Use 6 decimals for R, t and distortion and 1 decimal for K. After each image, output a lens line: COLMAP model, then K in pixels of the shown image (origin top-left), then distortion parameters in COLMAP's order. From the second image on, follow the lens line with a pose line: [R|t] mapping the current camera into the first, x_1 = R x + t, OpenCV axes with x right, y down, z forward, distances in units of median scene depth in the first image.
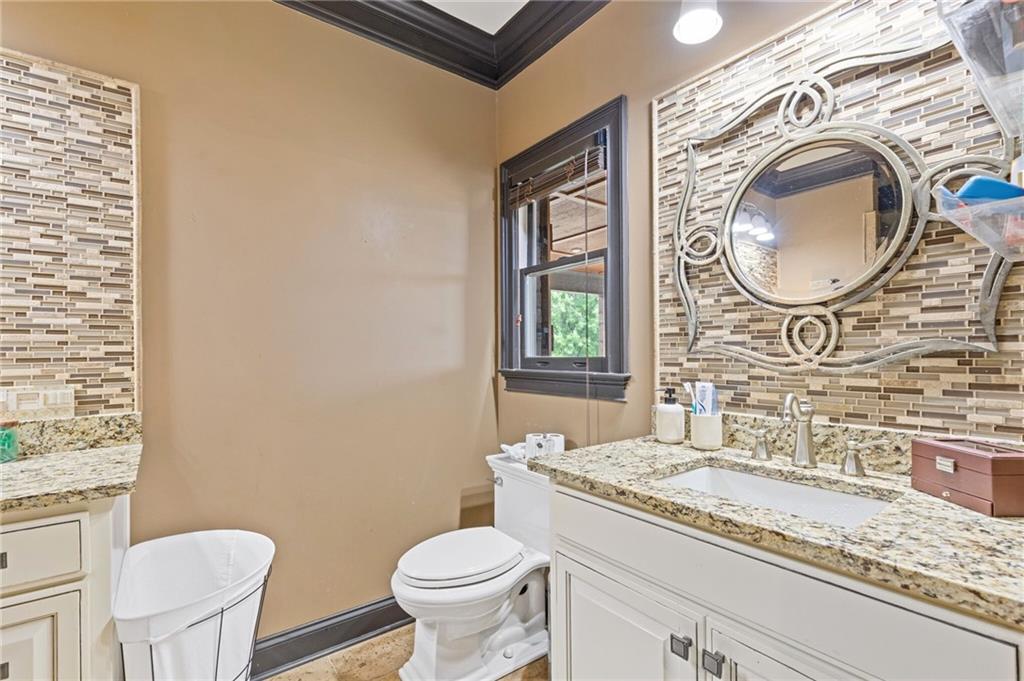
lens RADIAL K [[461.9, 0, 510.6], [0, 461.9, 350.5], [0, 0, 1]] dist [0.003392, -0.000108]
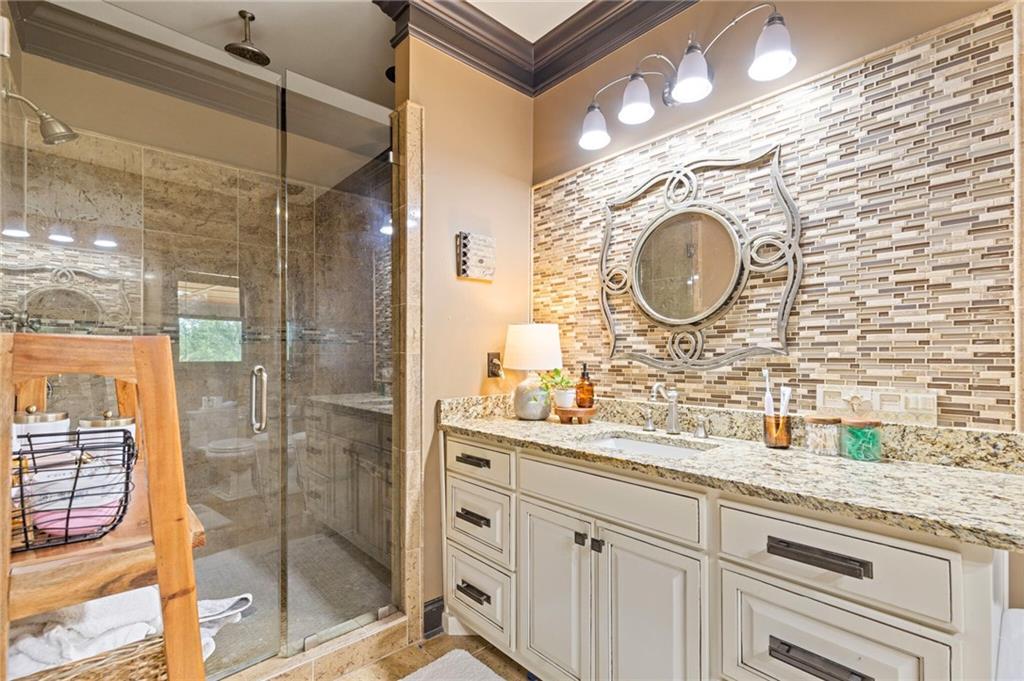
lens RADIAL K [[461.9, 0, 510.6], [0, 461.9, 350.5], [0, 0, 1]] dist [0.003392, -0.000108]
pose [[0.084741, 0.002270, -0.996400, -0.132161], [0.000708, 0.999997, 0.002338, -0.003052], [0.996403, -0.000903, 0.084739, 0.116881]]
